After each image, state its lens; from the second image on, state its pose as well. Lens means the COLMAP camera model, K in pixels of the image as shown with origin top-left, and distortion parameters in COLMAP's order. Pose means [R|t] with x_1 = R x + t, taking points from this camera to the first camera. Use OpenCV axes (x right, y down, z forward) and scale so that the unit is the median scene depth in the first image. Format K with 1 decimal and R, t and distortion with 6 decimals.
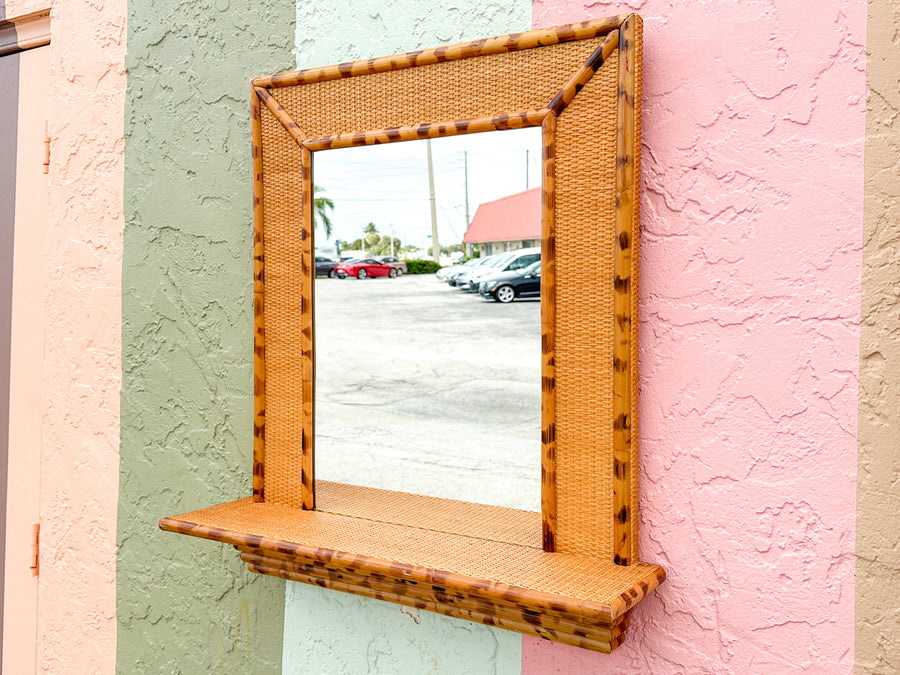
lens RADIAL K [[859.1, 0, 440.4], [0, 859.1, 321.7], [0, 0, 1]] dist [0.047503, 0.000000]
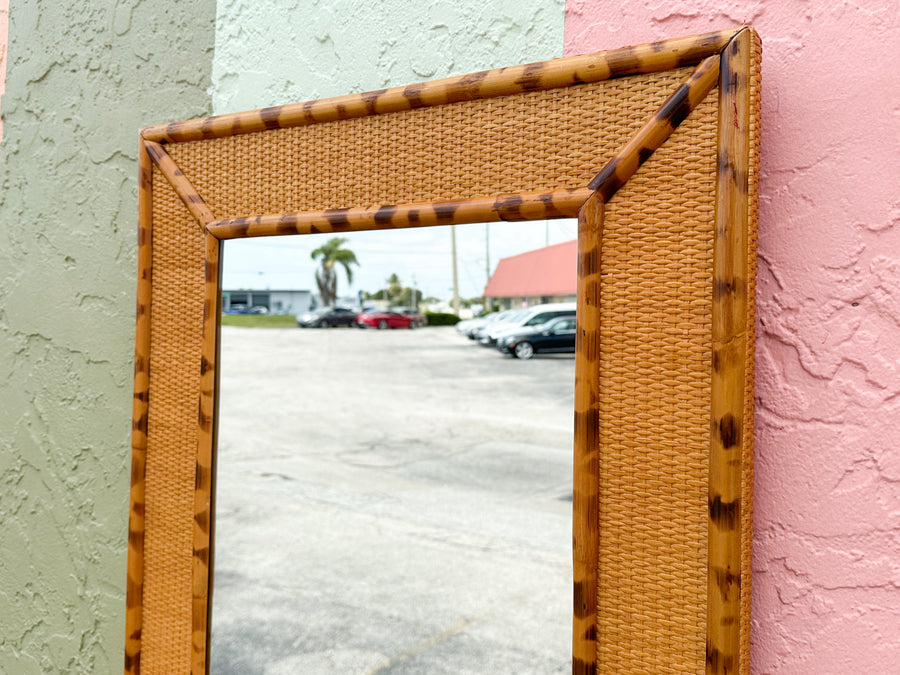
lens RADIAL K [[859.1, 0, 447.0], [0, 859.1, 330.8], [0, 0, 1]] dist [0.047503, 0.000000]
pose [[0.999596, 0.024029, -0.015214, 0.038833], [-0.024760, 0.998449, -0.049867, -0.117265], [0.013992, 0.050223, 0.998640, 0.412640]]
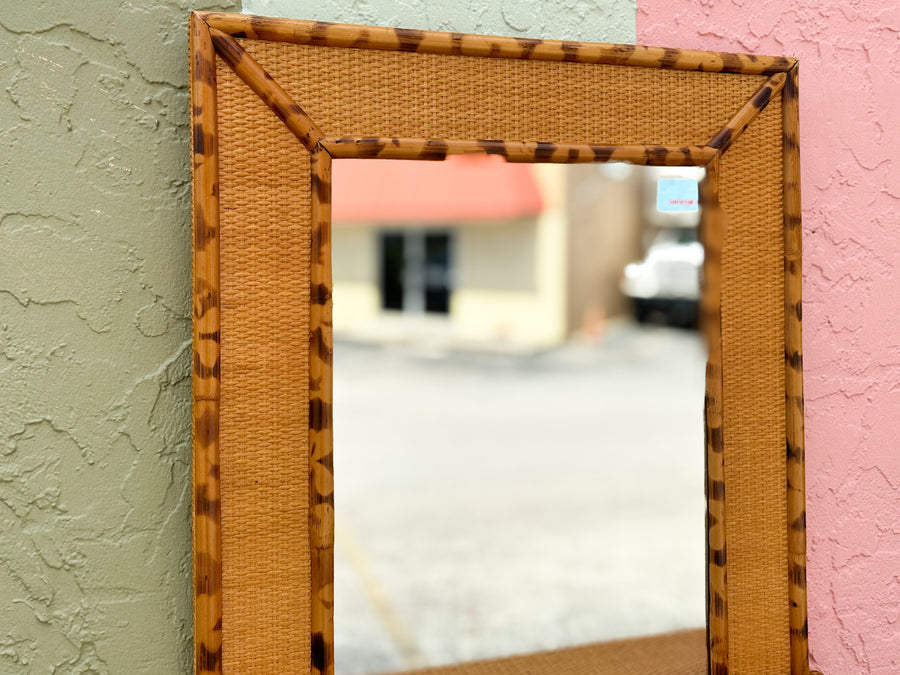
lens RADIAL K [[823.5, 0, 408.8], [0, 823.5, 268.7], [0, 0, 1]] dist [0.000961, 0.000000]
pose [[0.673711, -0.000658, 0.738994, -0.623879], [0.039070, 0.998633, -0.034729, -0.114678], [-0.737961, 0.052269, 0.672816, 0.674801]]
